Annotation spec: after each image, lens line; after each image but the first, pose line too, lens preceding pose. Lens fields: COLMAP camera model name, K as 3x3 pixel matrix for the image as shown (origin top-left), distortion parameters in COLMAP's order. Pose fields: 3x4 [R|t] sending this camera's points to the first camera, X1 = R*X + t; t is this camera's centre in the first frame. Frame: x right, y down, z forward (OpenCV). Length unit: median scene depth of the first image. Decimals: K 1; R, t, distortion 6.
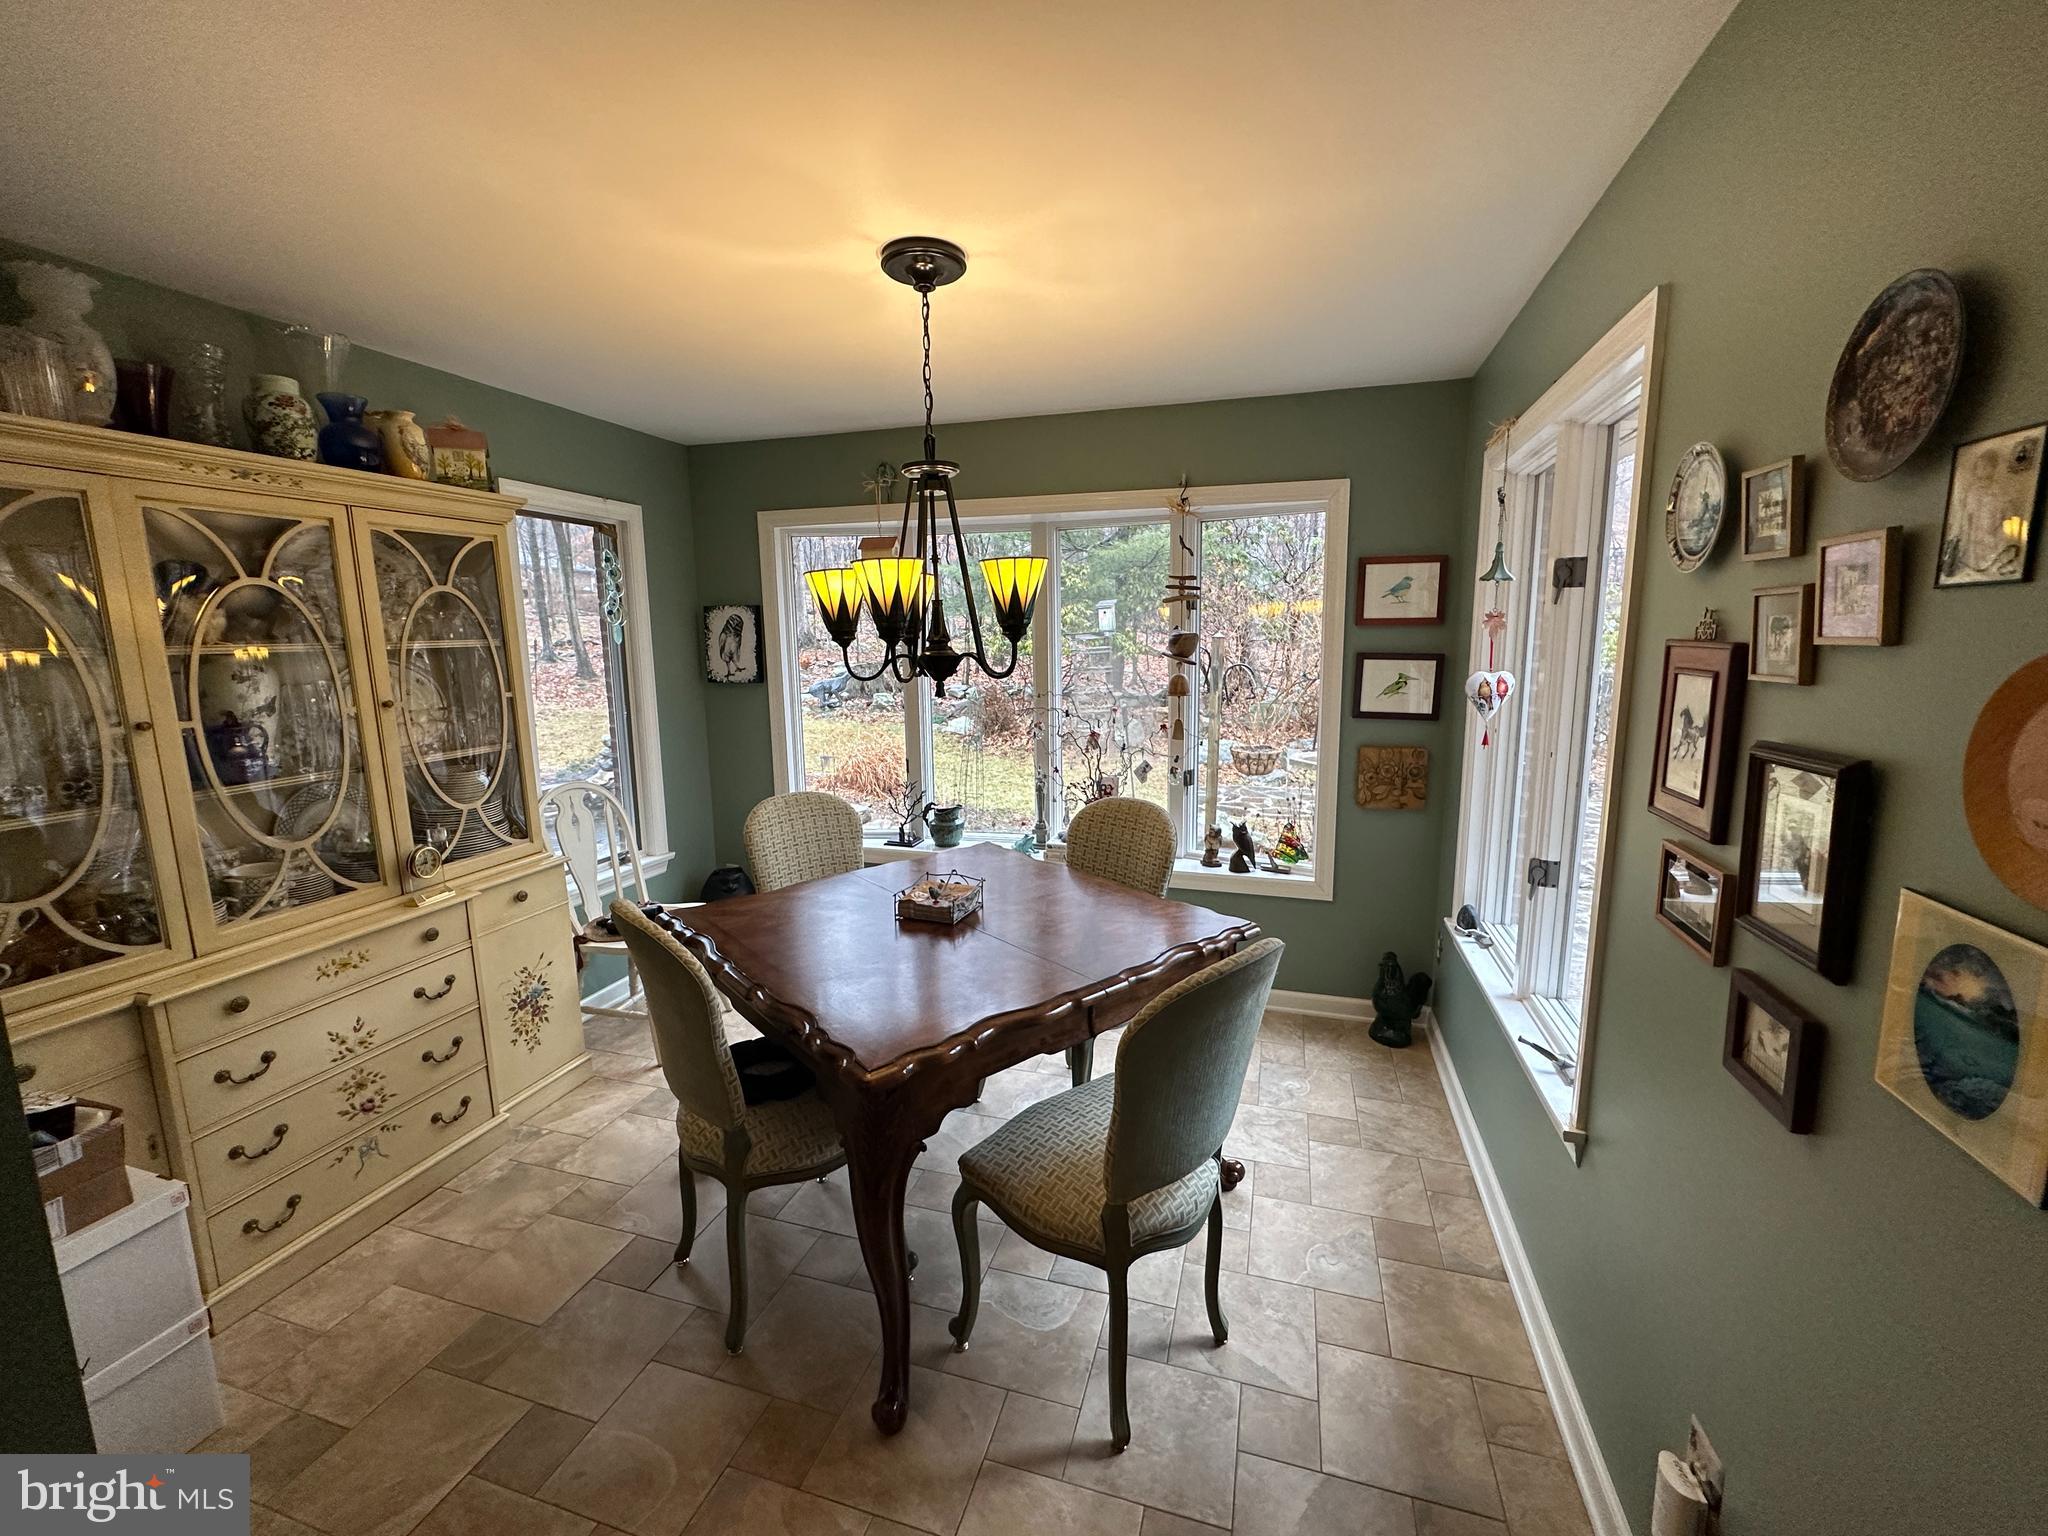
lens RADIAL K [[821.3, 0, 1005.7], [0, 821.3, 719.3], [0, 0, 1]] dist [0.000377, 0.000771]
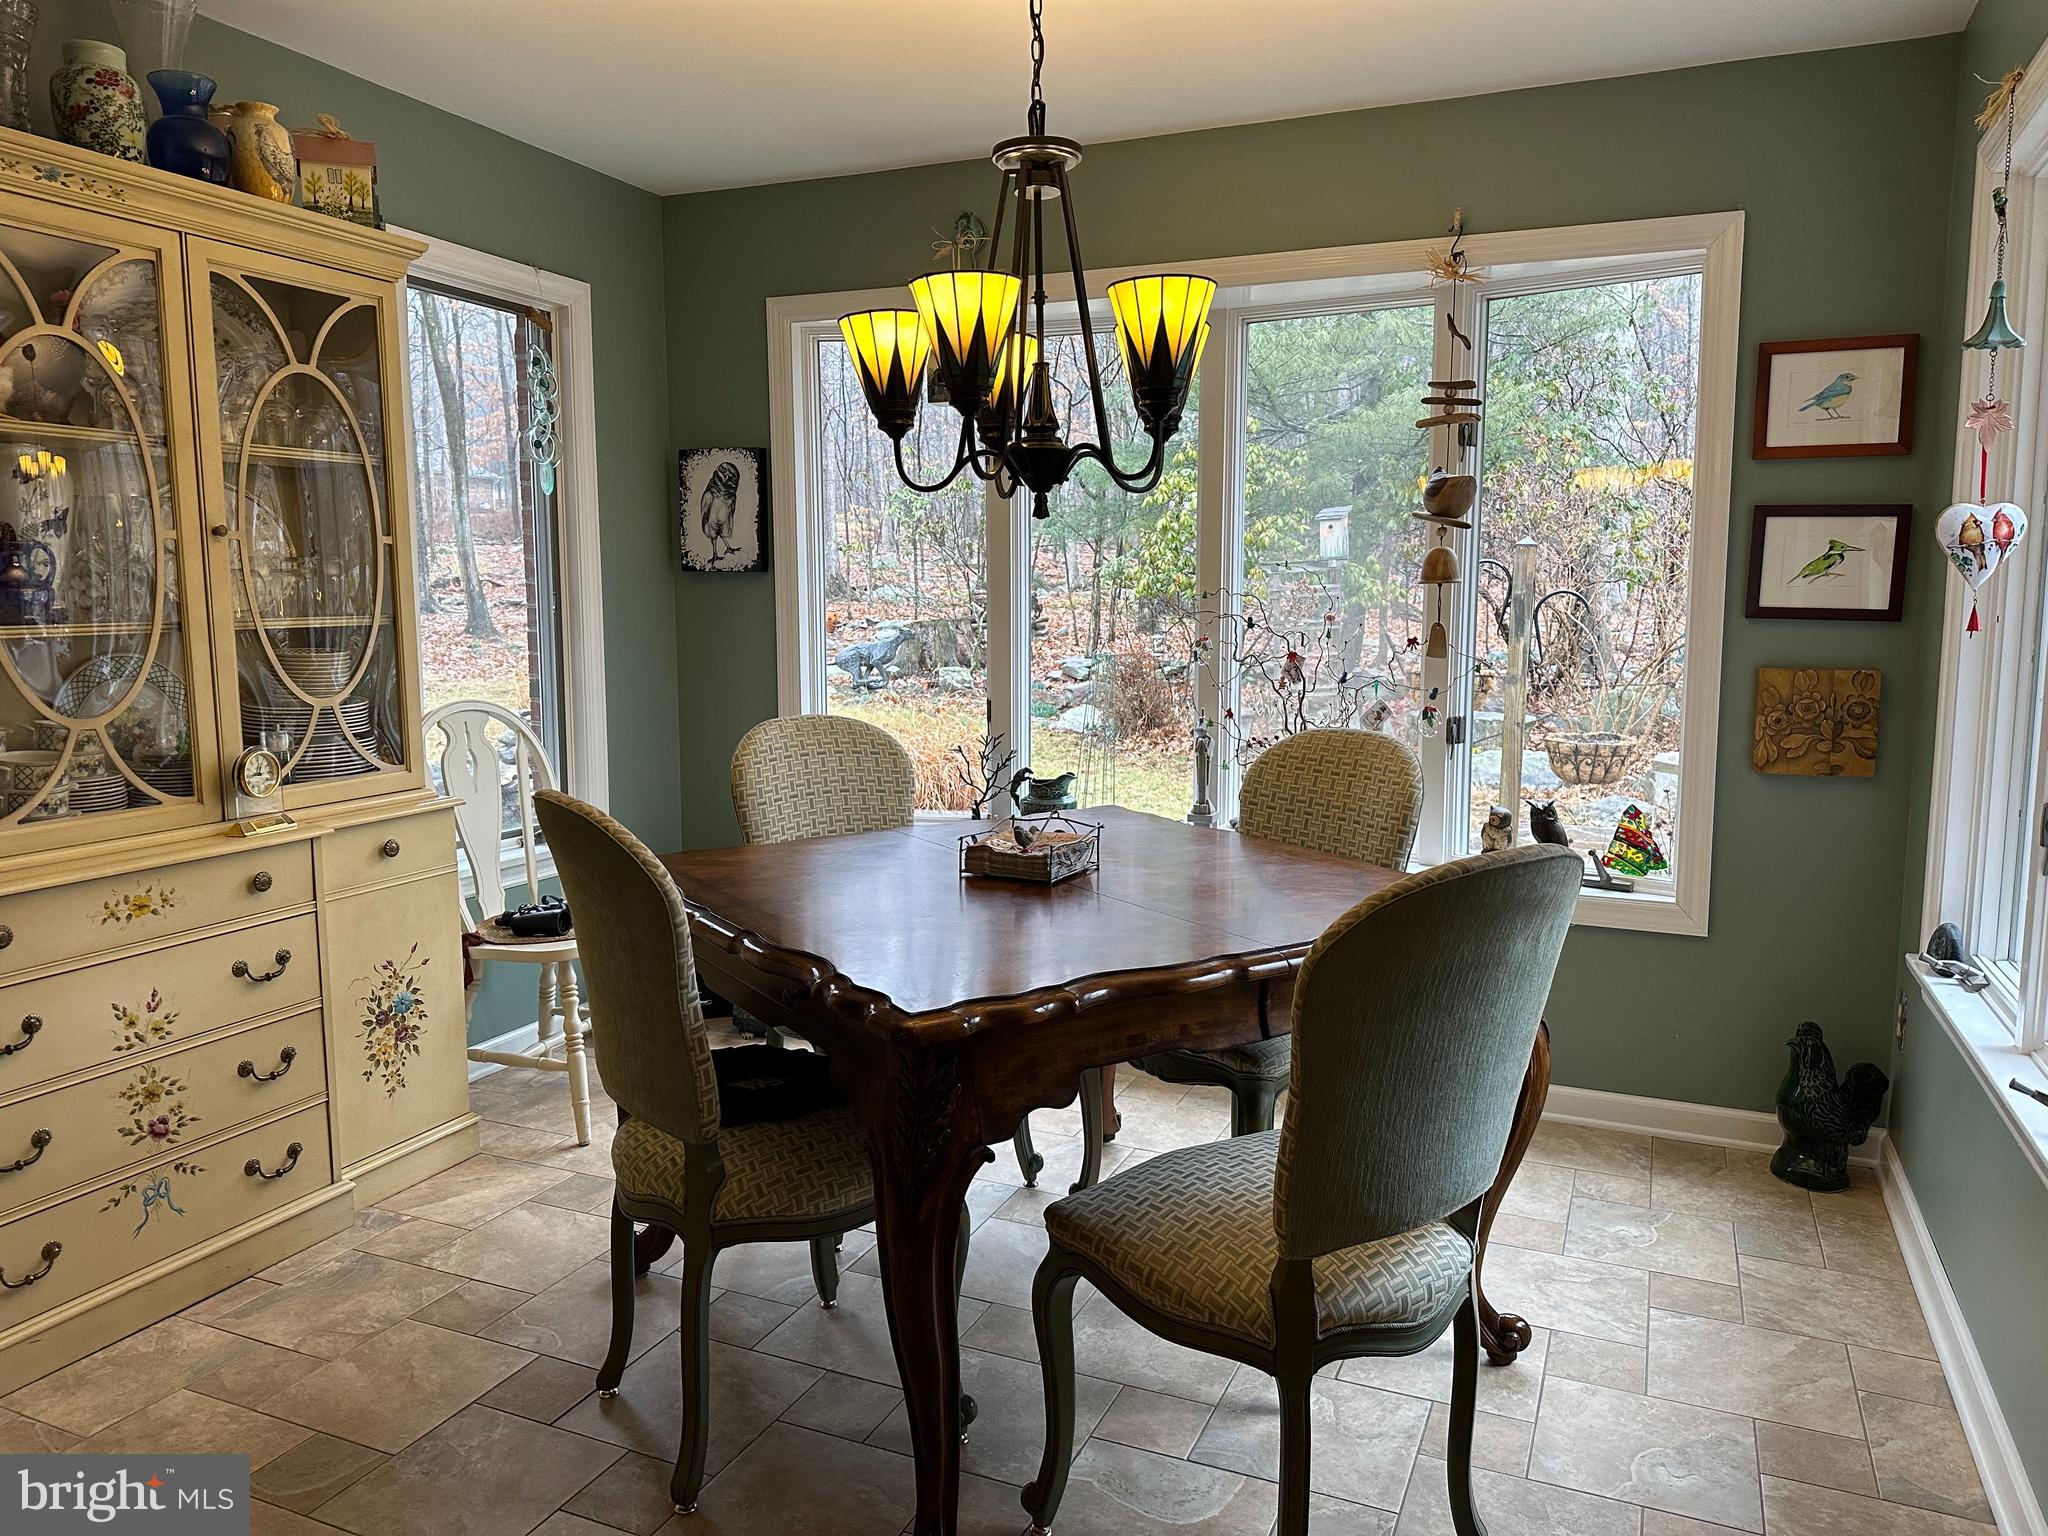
lens RADIAL K [[1438.4, 0, 1010.8], [0, 1438.4, 759.6], [0, 0, 1]] dist [0.060458, -0.064071]
pose [[0.993580, 0.027775, -0.109671, 0.022731], [-0.032572, 0.998578, -0.042193, 0.190379], [0.108344, 0.045494, 0.993072, -0.096141]]
